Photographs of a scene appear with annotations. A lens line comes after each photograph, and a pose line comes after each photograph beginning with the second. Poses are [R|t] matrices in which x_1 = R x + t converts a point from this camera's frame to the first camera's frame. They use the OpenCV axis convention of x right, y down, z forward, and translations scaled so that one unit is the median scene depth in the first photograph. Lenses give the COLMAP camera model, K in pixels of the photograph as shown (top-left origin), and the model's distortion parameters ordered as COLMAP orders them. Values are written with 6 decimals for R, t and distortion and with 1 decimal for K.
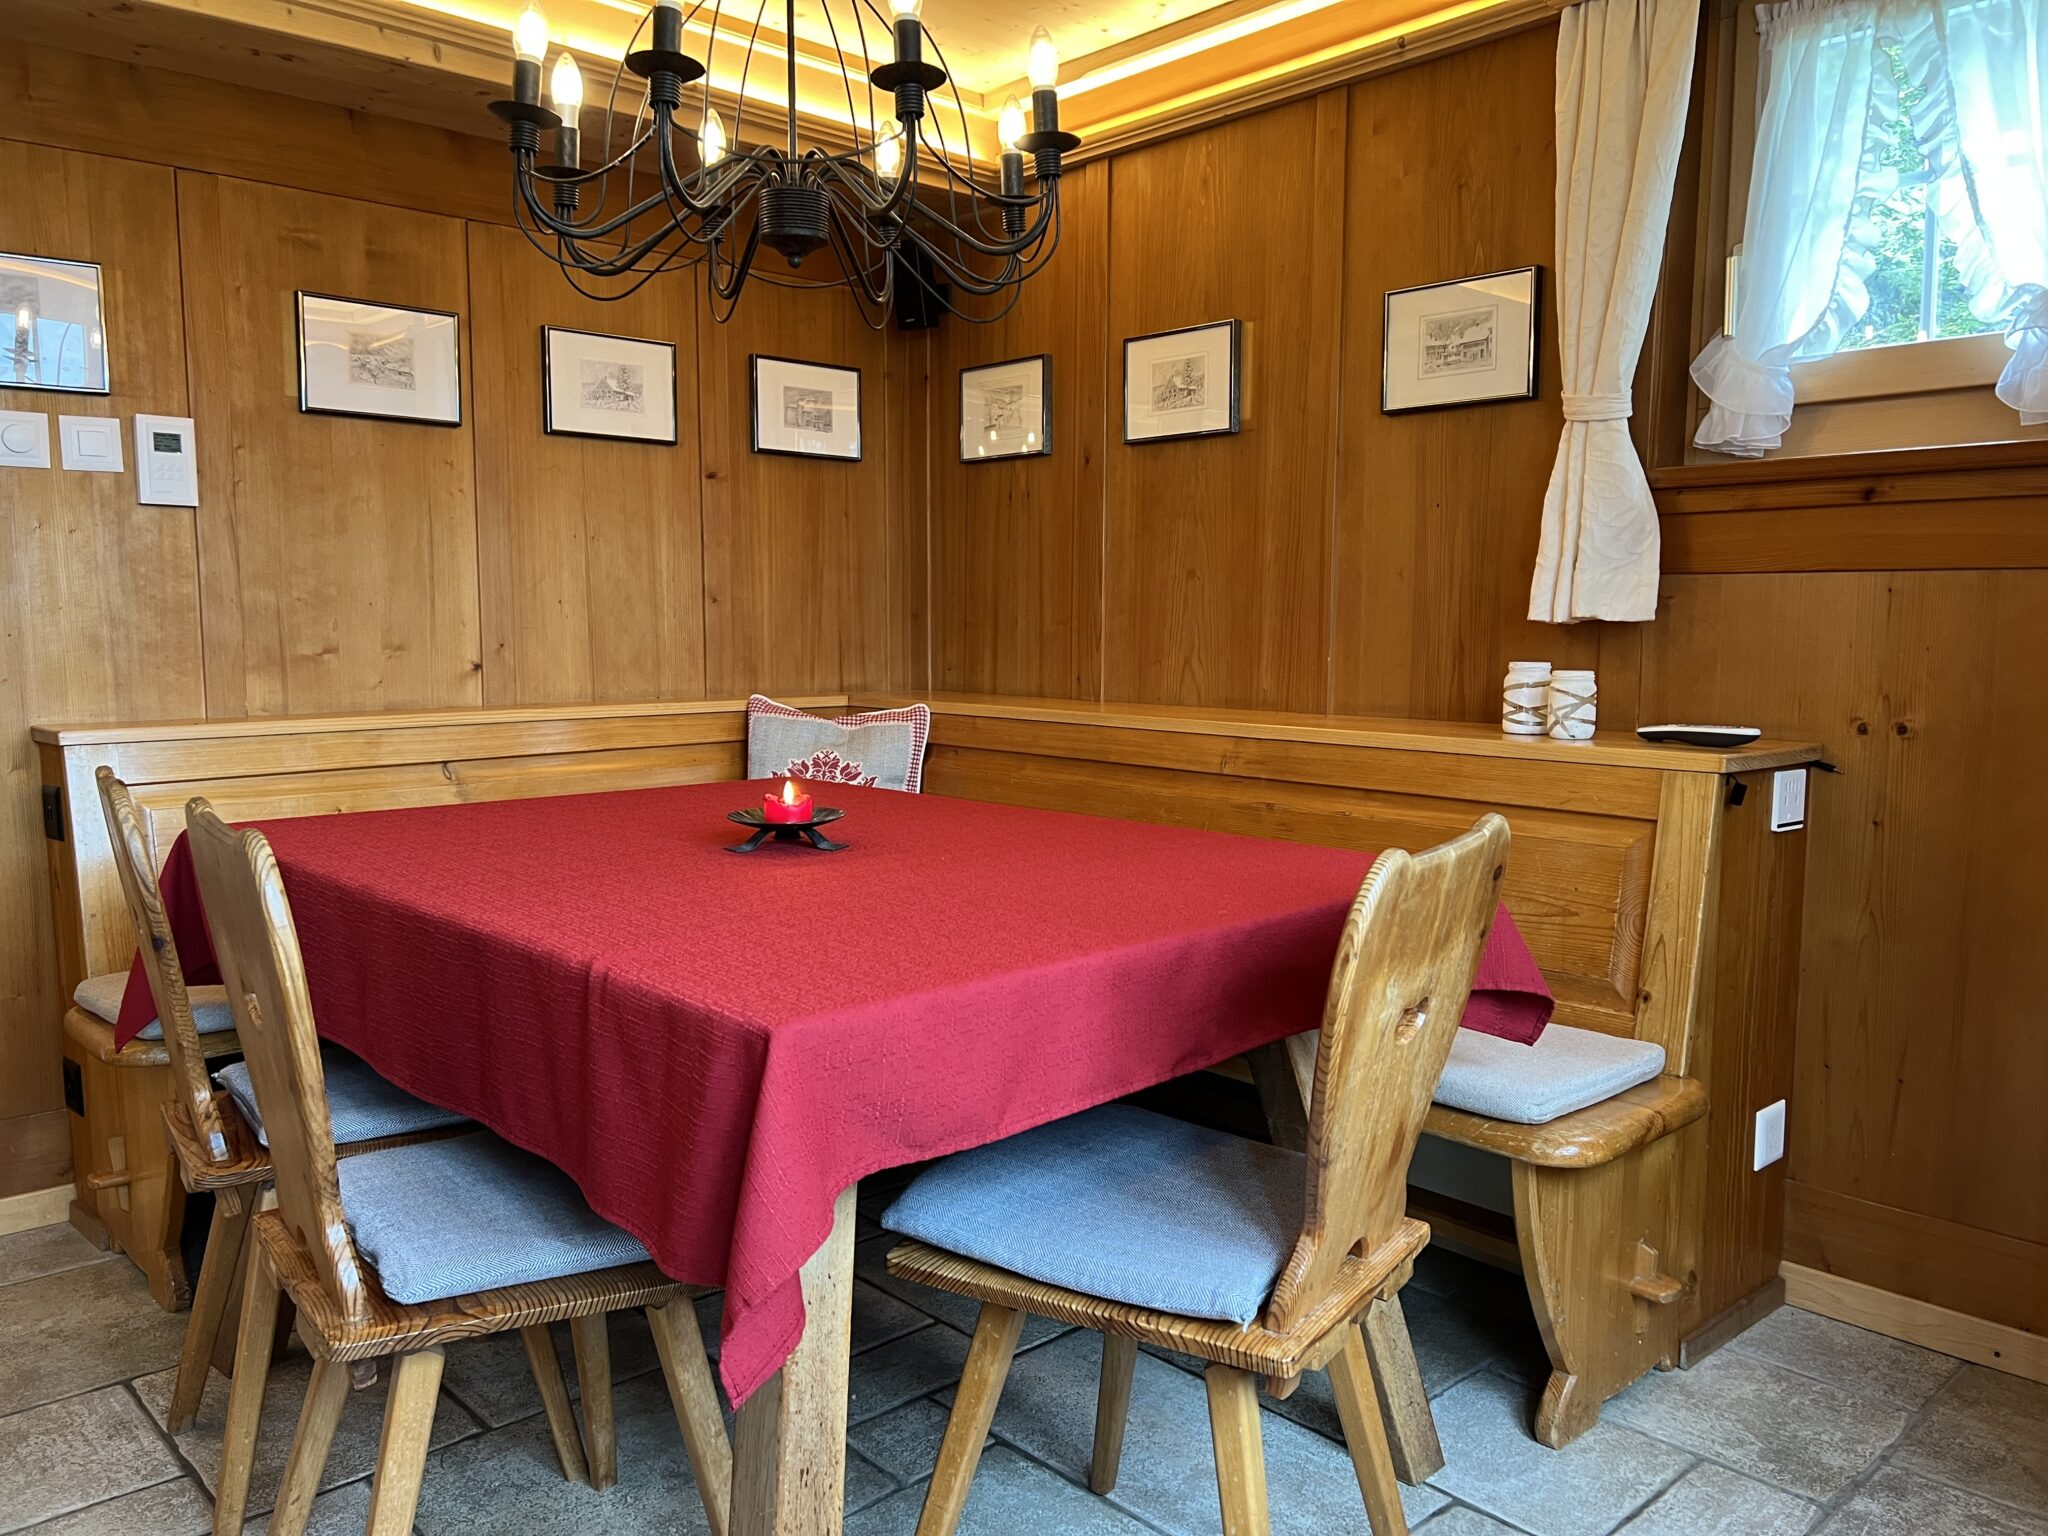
lens RADIAL K [[1503.5, 0, 1024.0], [0, 1503.5, 768.0], [0, 0, 1]] dist [0.001549, -0.000679]
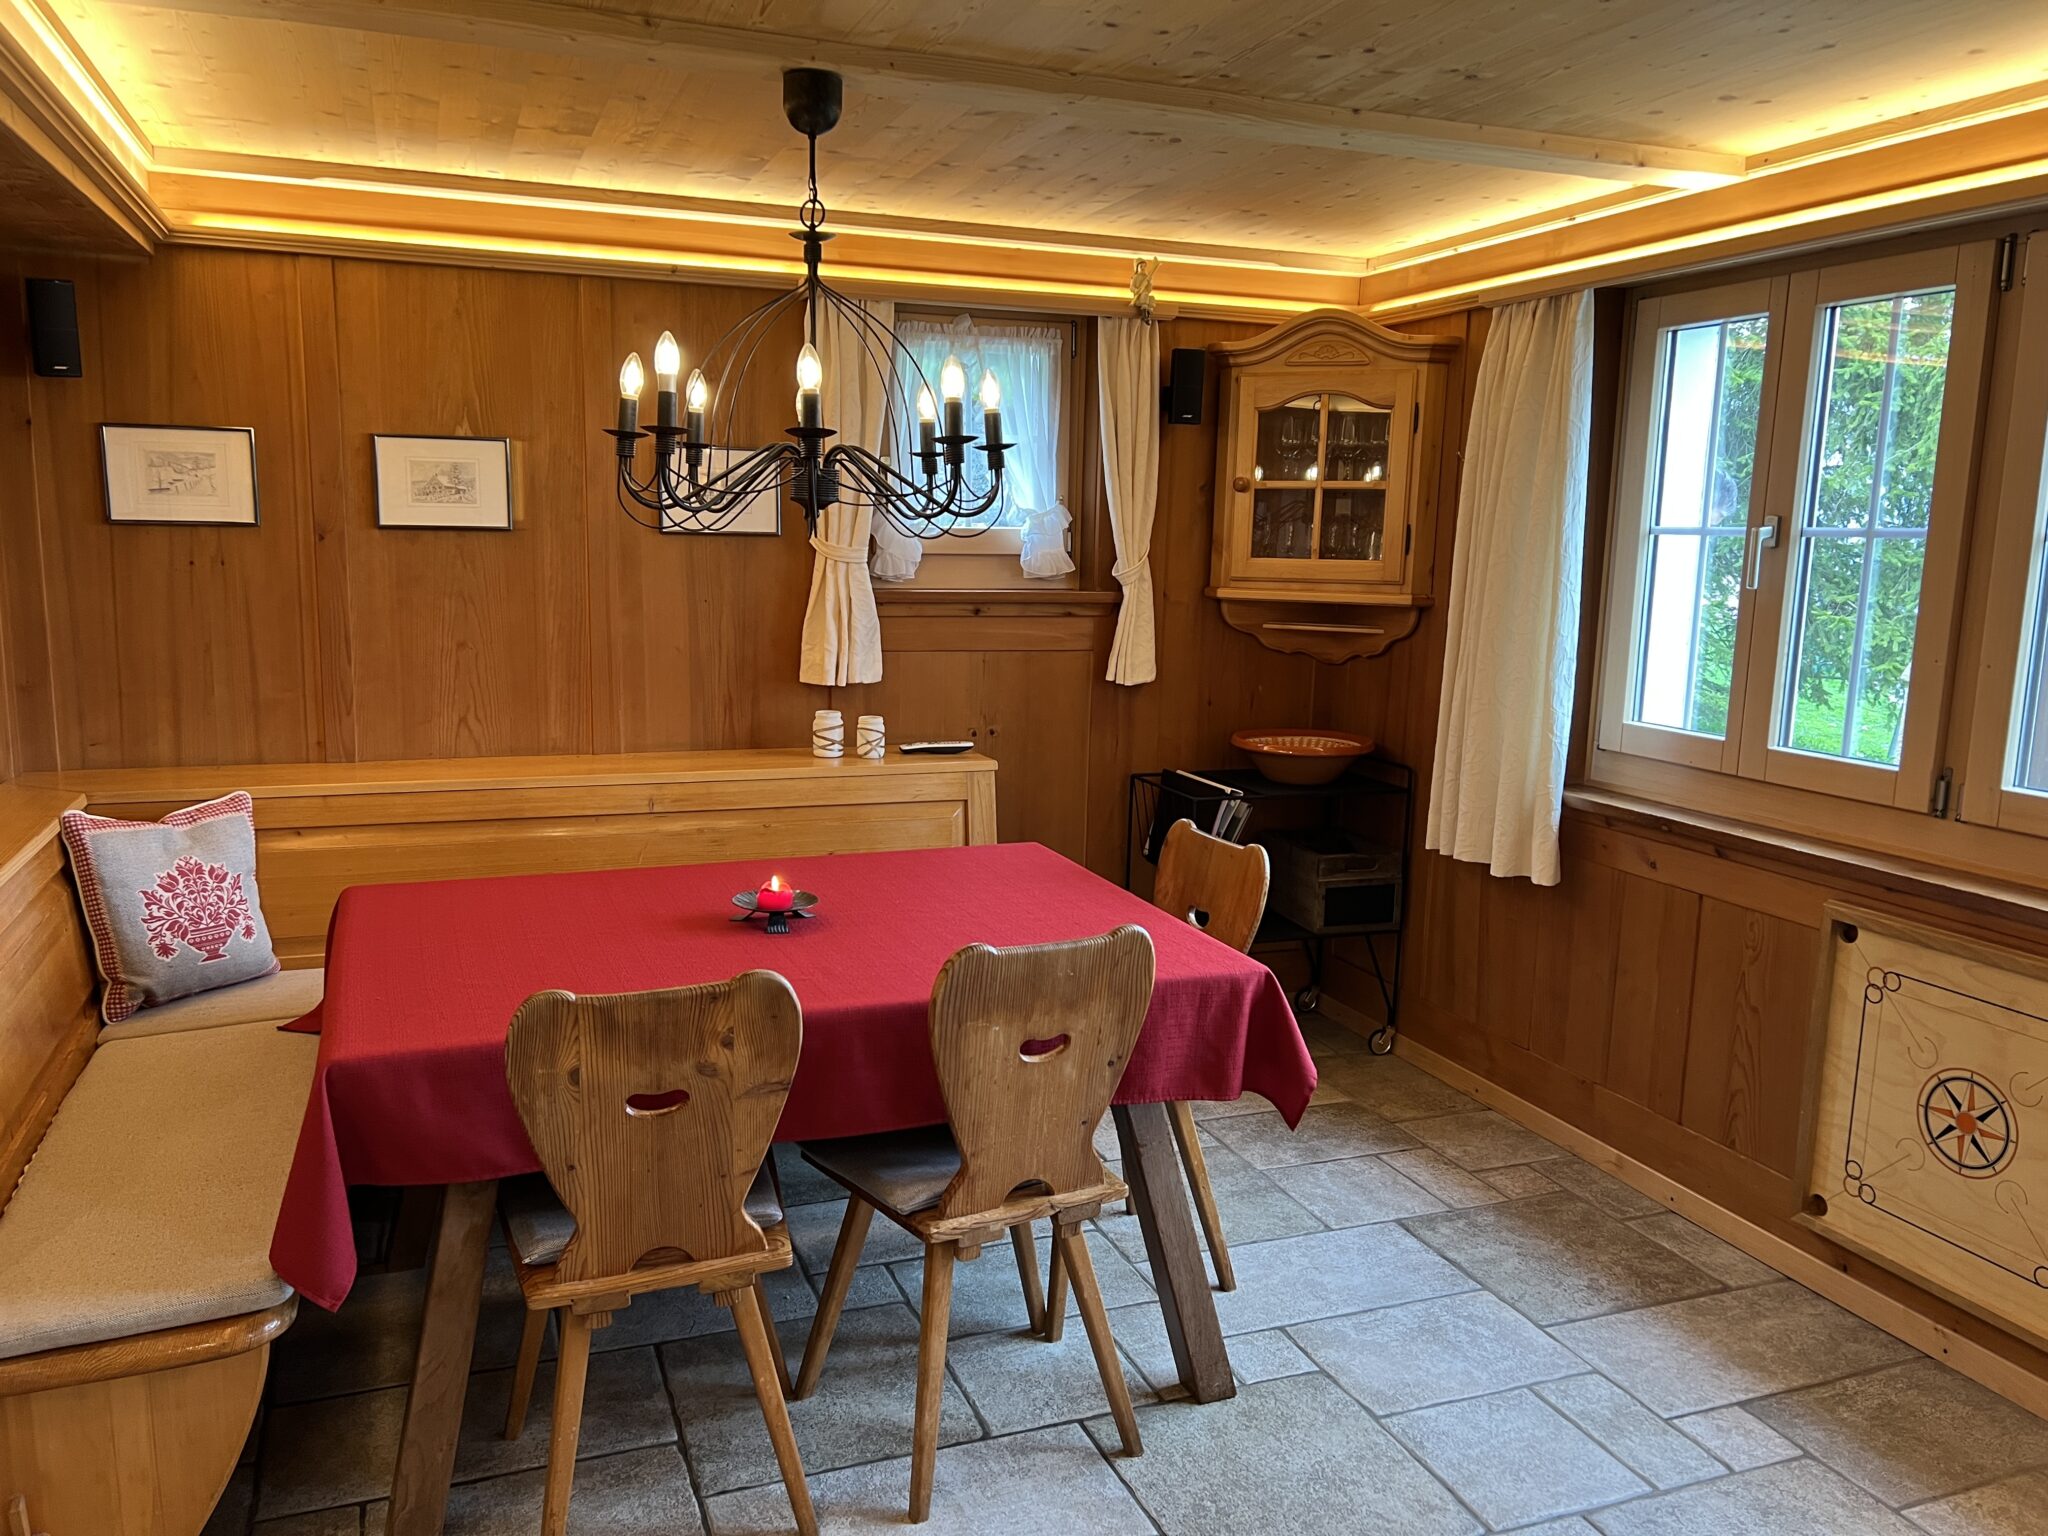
lens RADIAL K [[1547.1, 0, 1024.0], [0, 1547.1, 768.0], [0, 0, 1]] dist [0.010202, 0.002646]
pose [[0.362516, -0.146595, 0.920376, -0.898693], [0.069016, 0.989063, 0.130352, -0.170723], [-0.929419, 0.016266, 0.368669, 0.162487]]
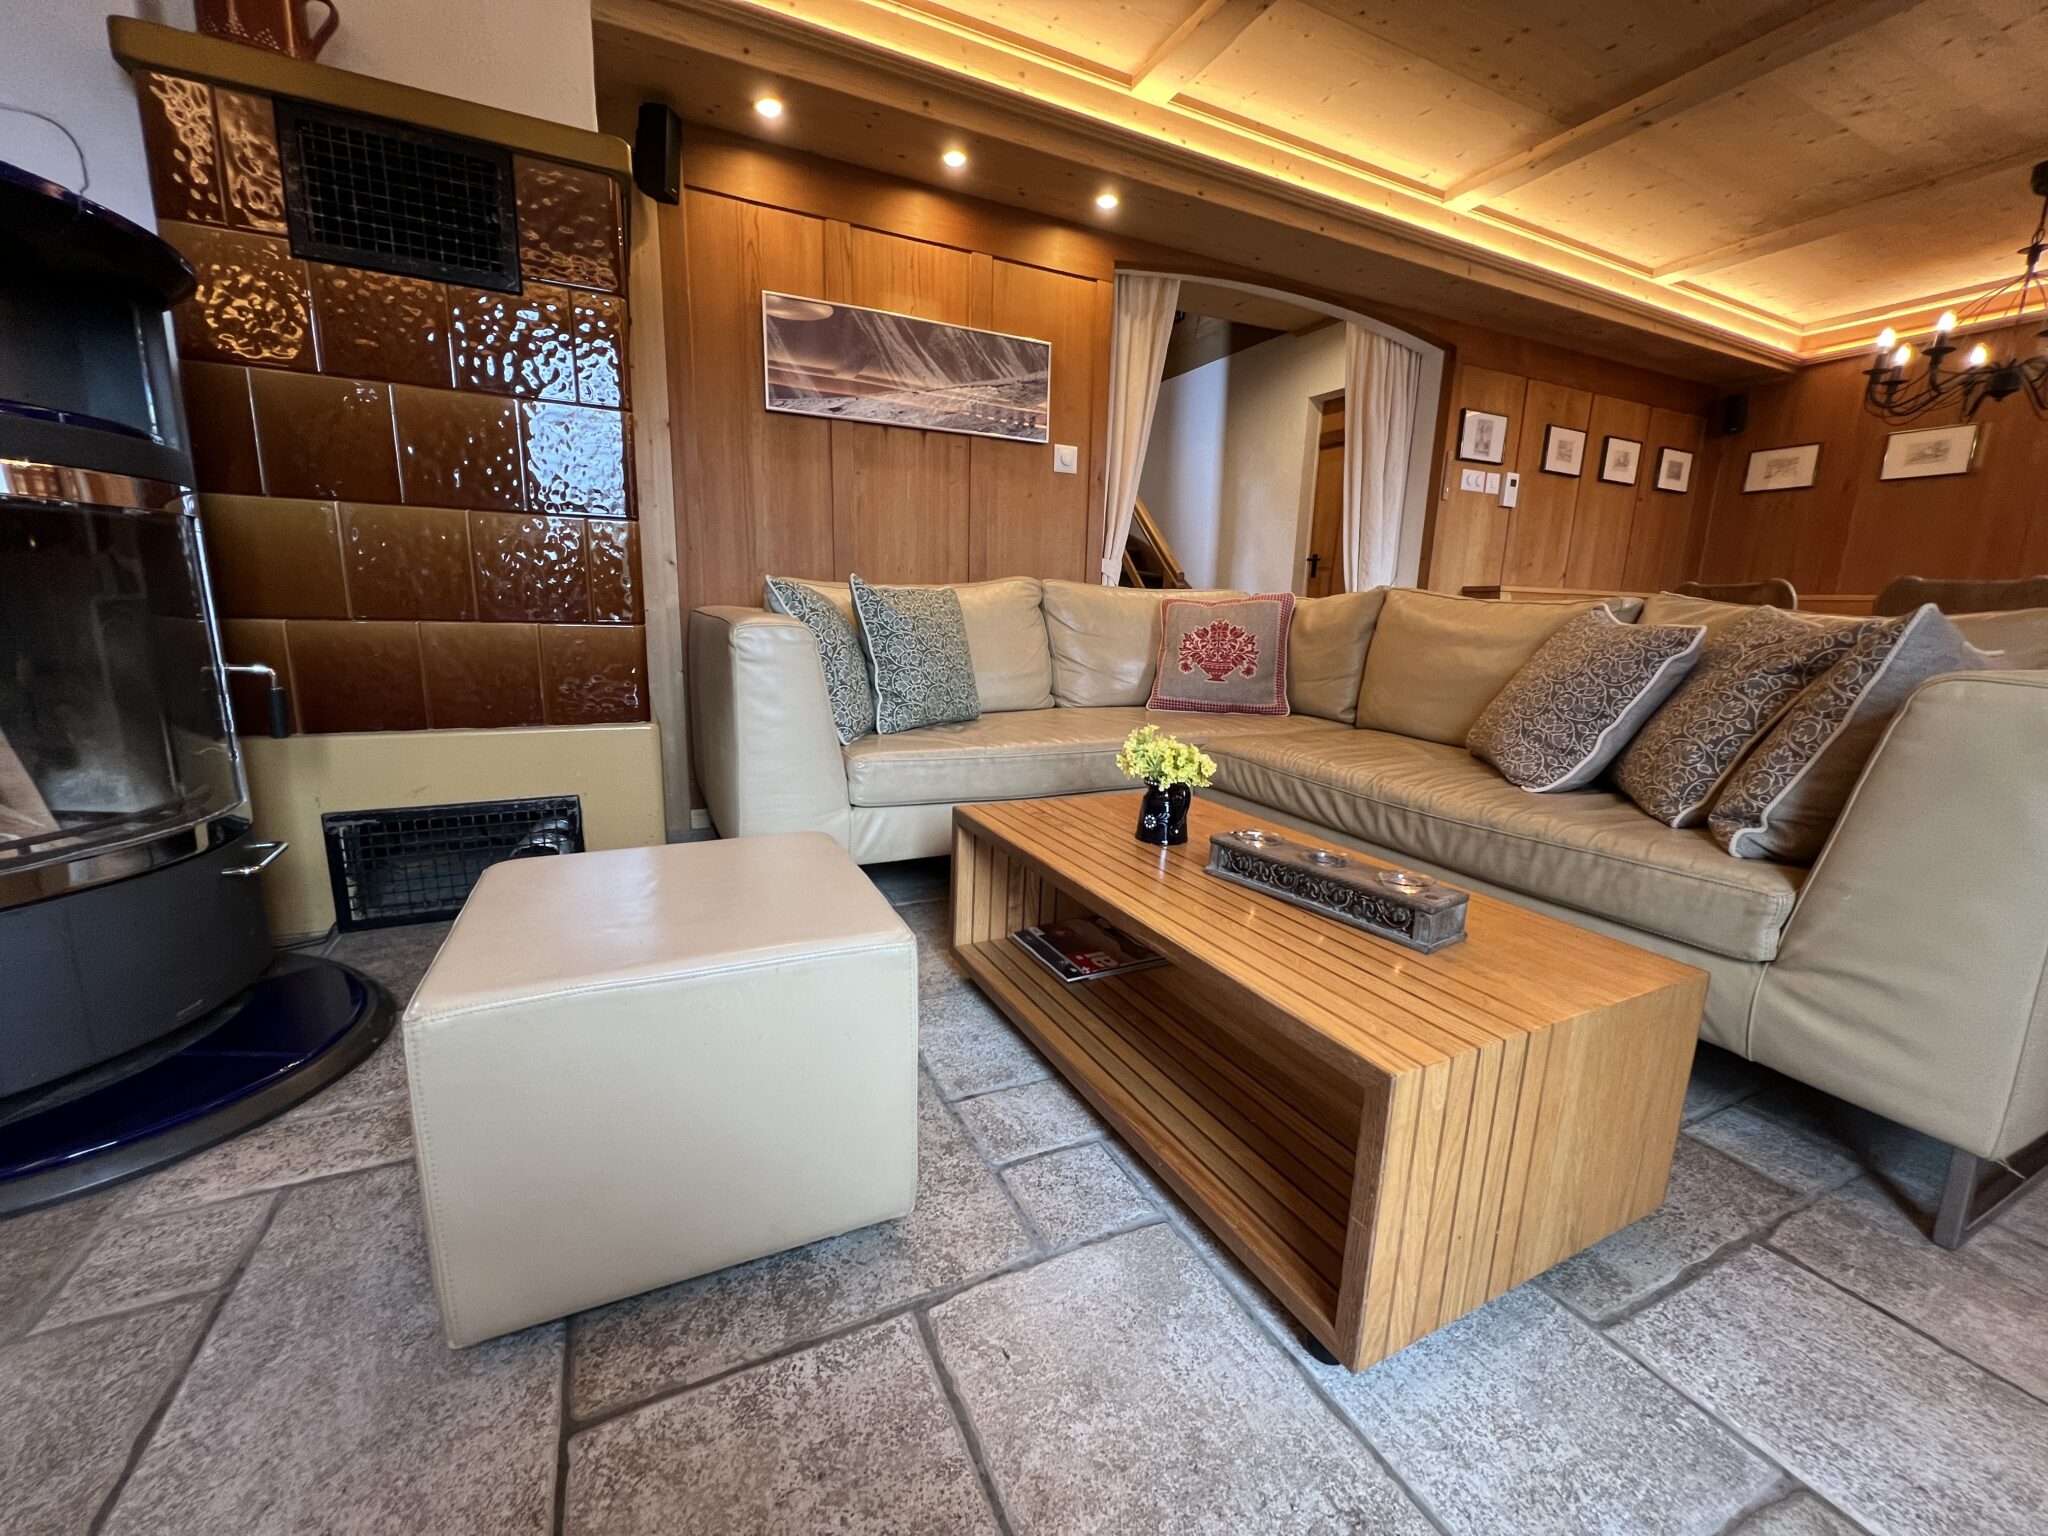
lens RADIAL K [[812.3, 0, 1024.0], [0, 812.3, 768.0], [0, 0, 1]] dist [0.000154, -0.000003]
pose [[0.958269, 0.078819, -0.274787, -0.869599], [-0.052999, 0.993558, 0.100164, 0.175052], [0.280912, -0.081421, 0.956274, -0.622022]]
